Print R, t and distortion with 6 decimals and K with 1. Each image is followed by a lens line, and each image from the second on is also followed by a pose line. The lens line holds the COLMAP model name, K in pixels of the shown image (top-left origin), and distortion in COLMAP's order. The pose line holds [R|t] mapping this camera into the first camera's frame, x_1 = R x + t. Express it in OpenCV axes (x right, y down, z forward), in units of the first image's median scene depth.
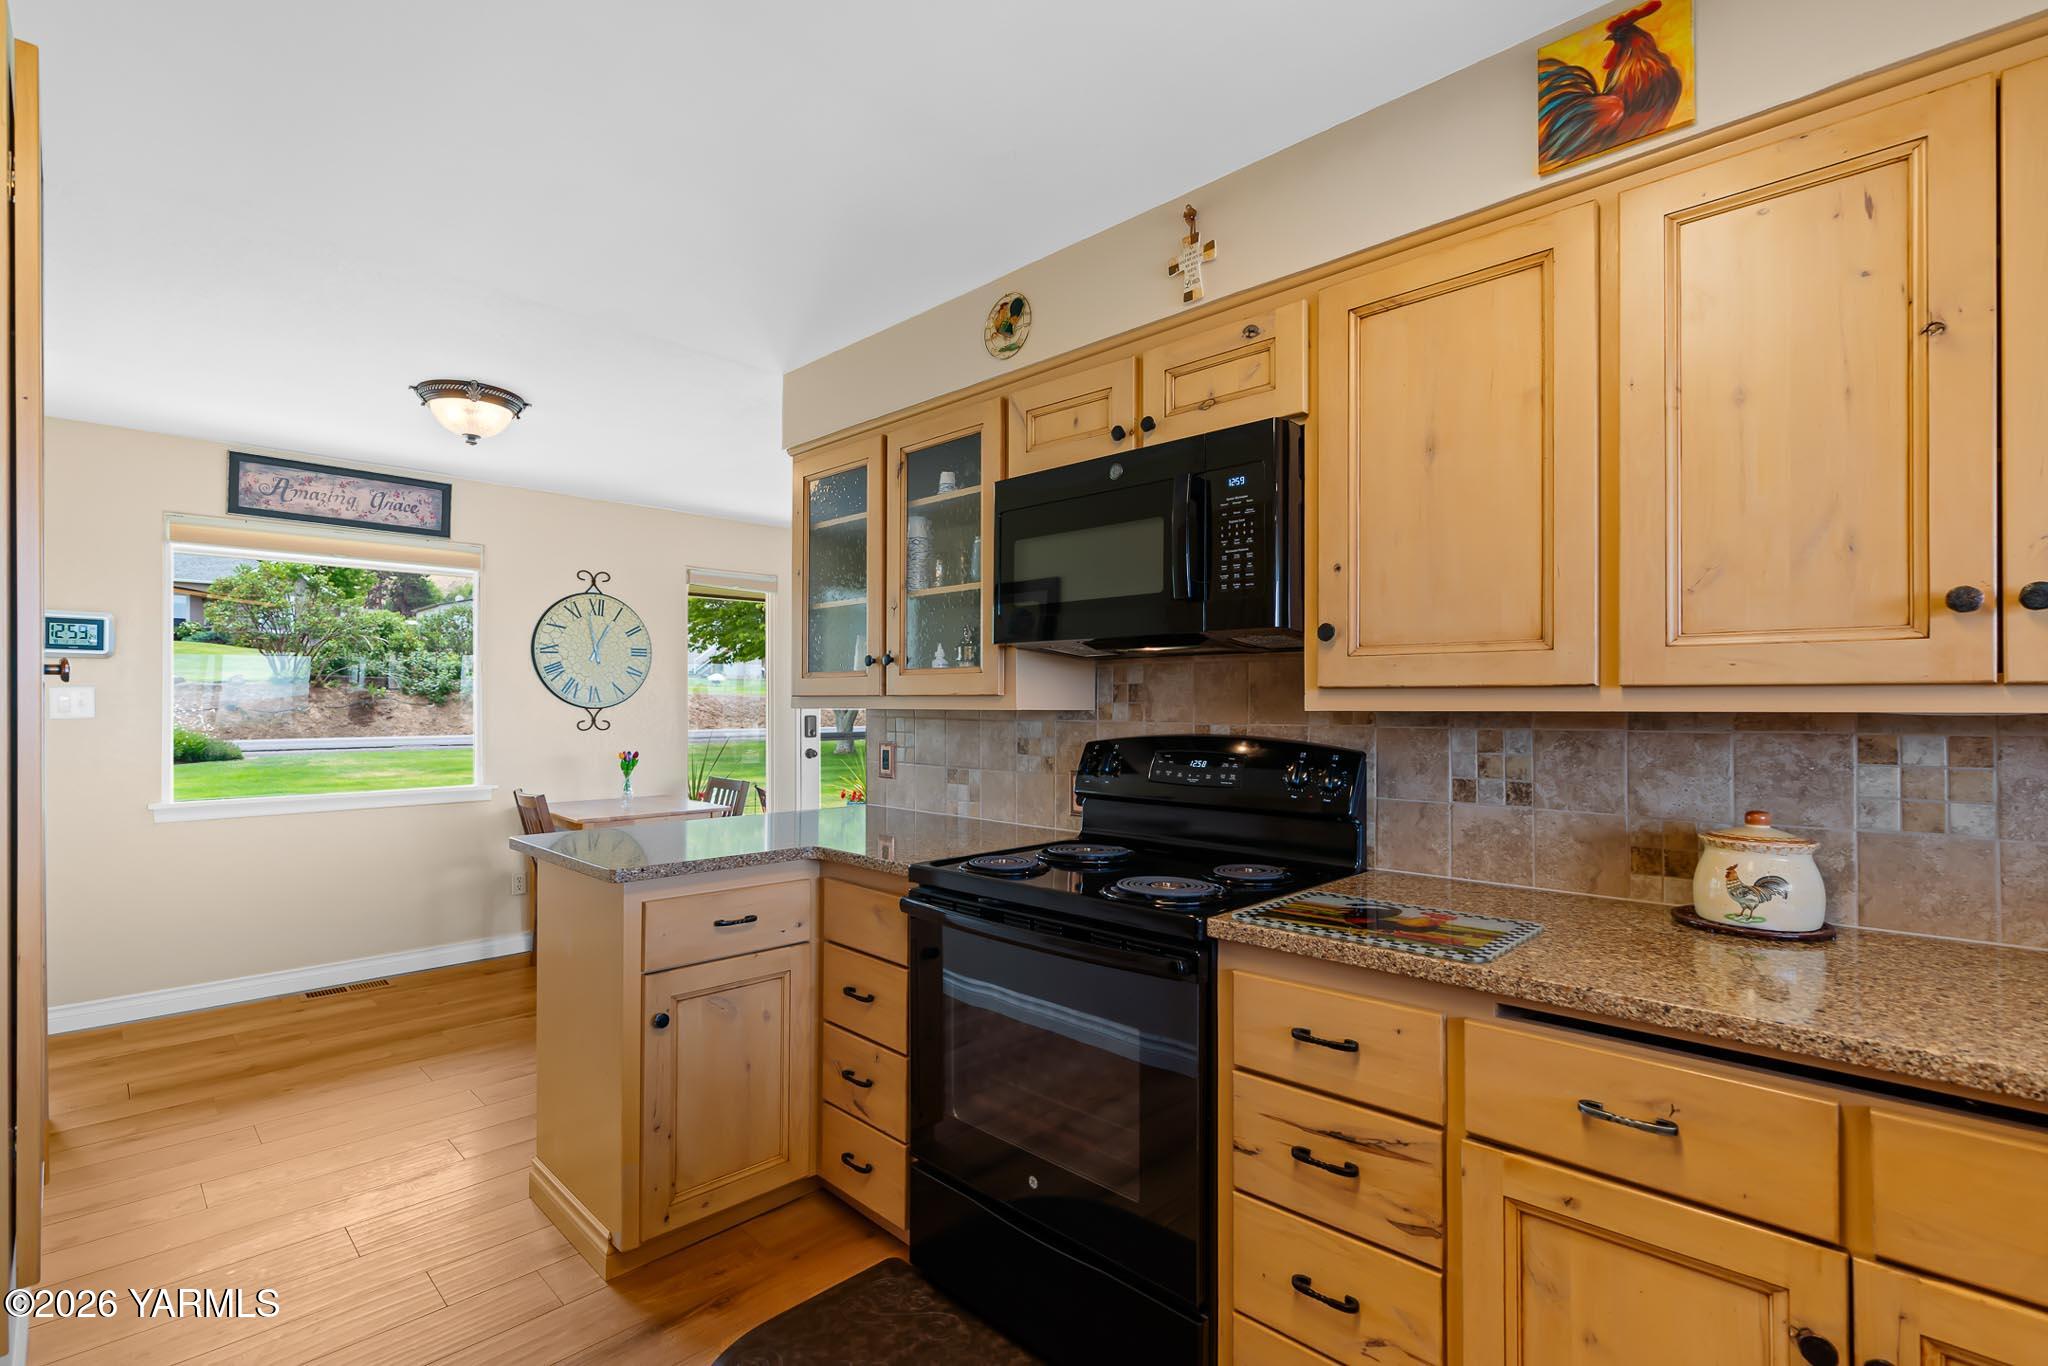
lens RADIAL K [[924.9, 0, 972.6], [0, 924.9, 708.7], [0, 0, 1]] dist [0.000153, 0.000317]
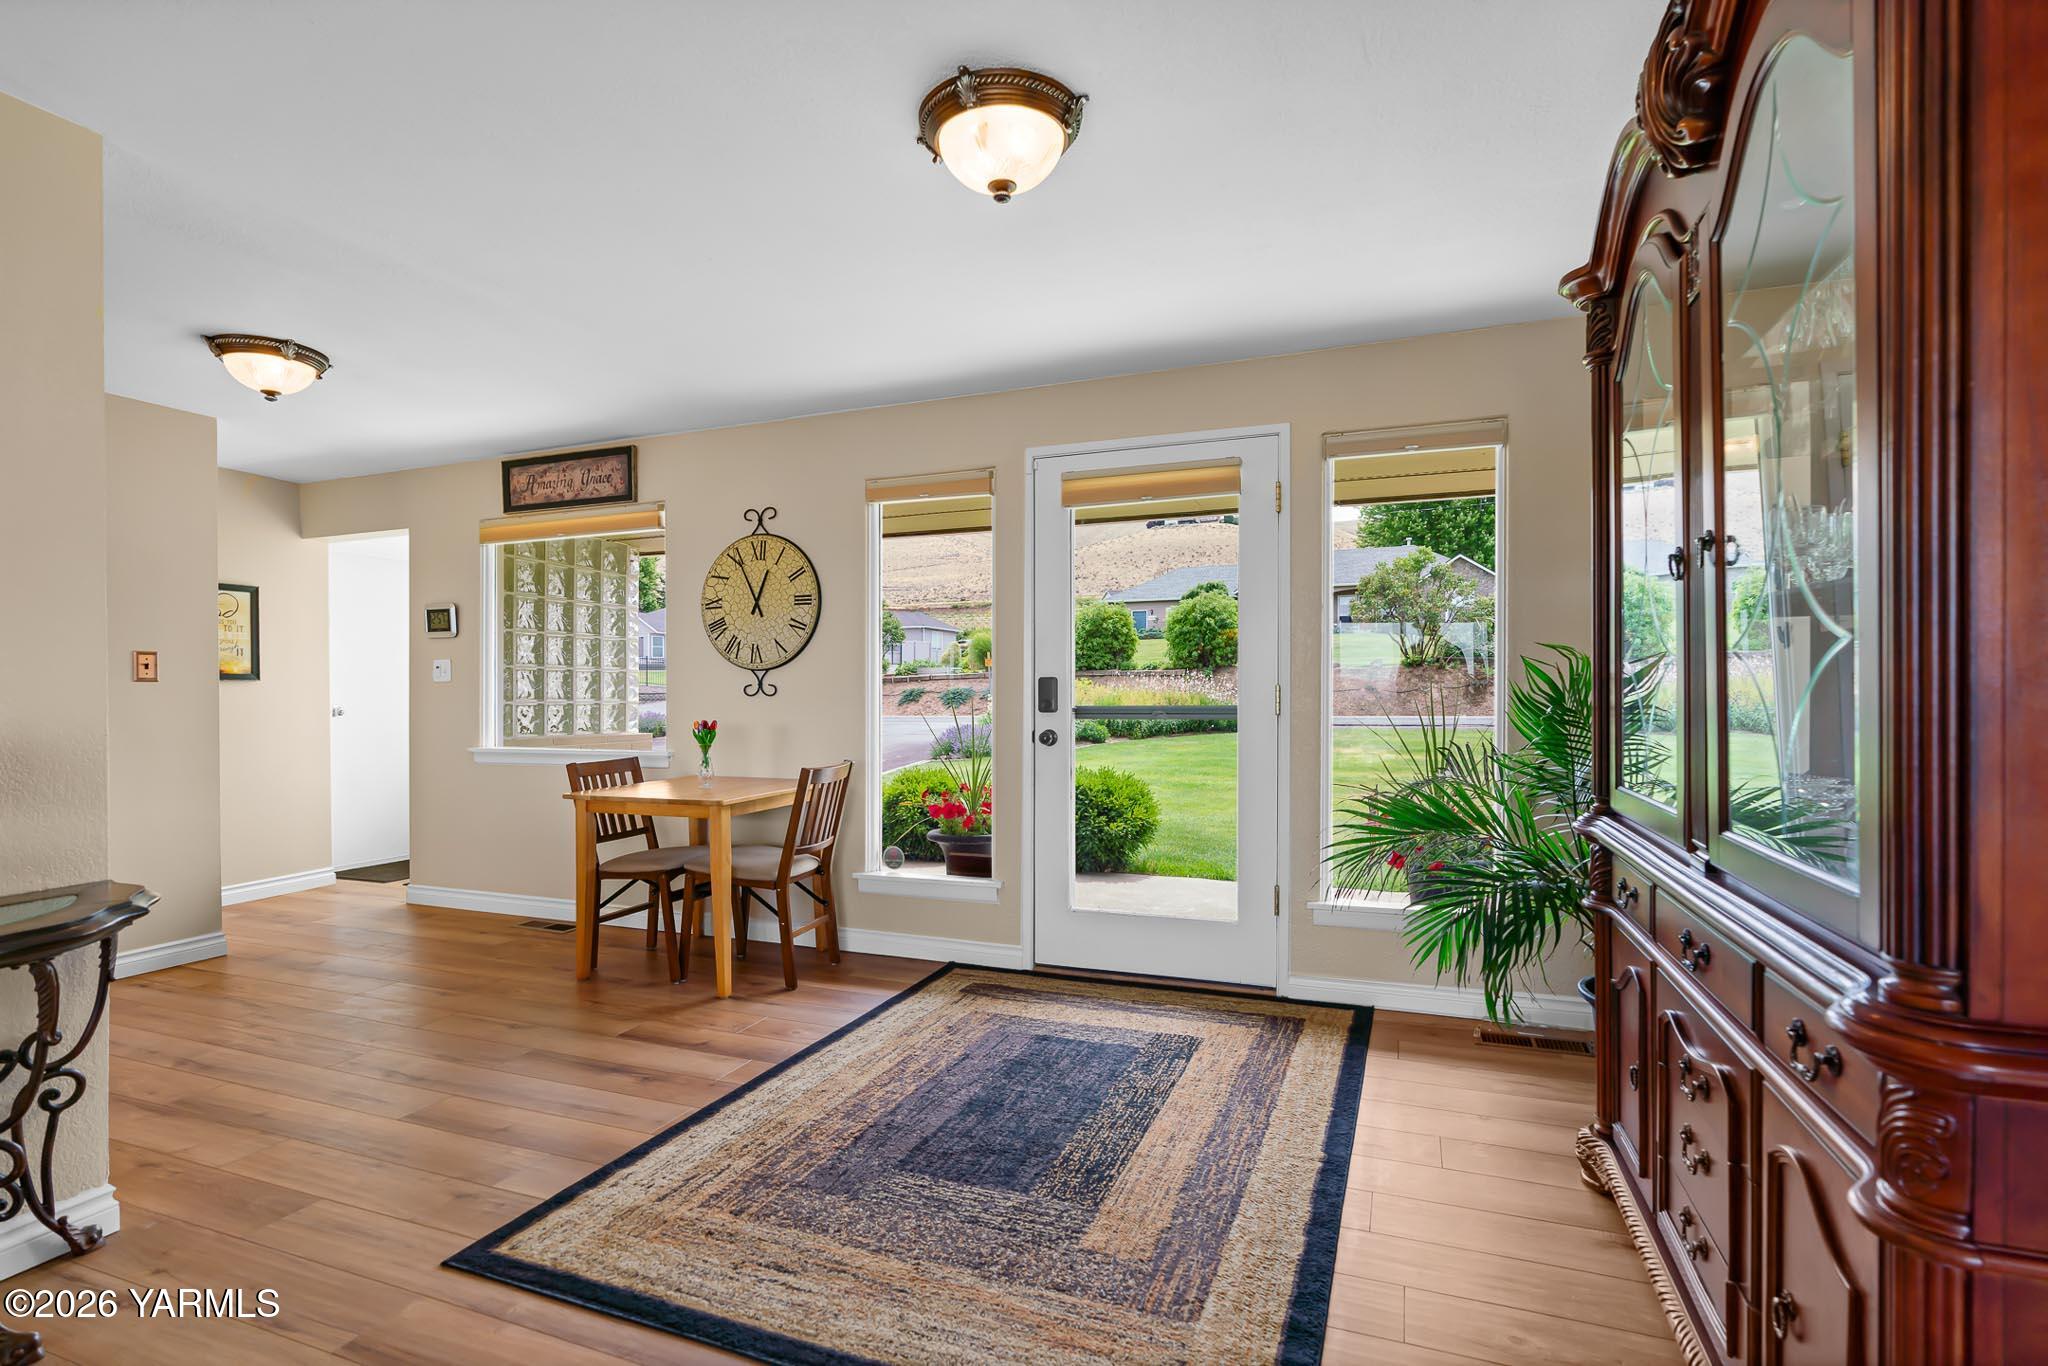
lens RADIAL K [[924.9, 0, 1019.6], [0, 924.9, 692.1], [0, 0, 1]] dist [0.000153, 0.000317]
pose [[0.431708, -0.000920, -0.902013, 0.460484], [0.002468, 0.999997, 0.000161, 0.020186], [0.902010, -0.002296, 0.431709, 0.853780]]
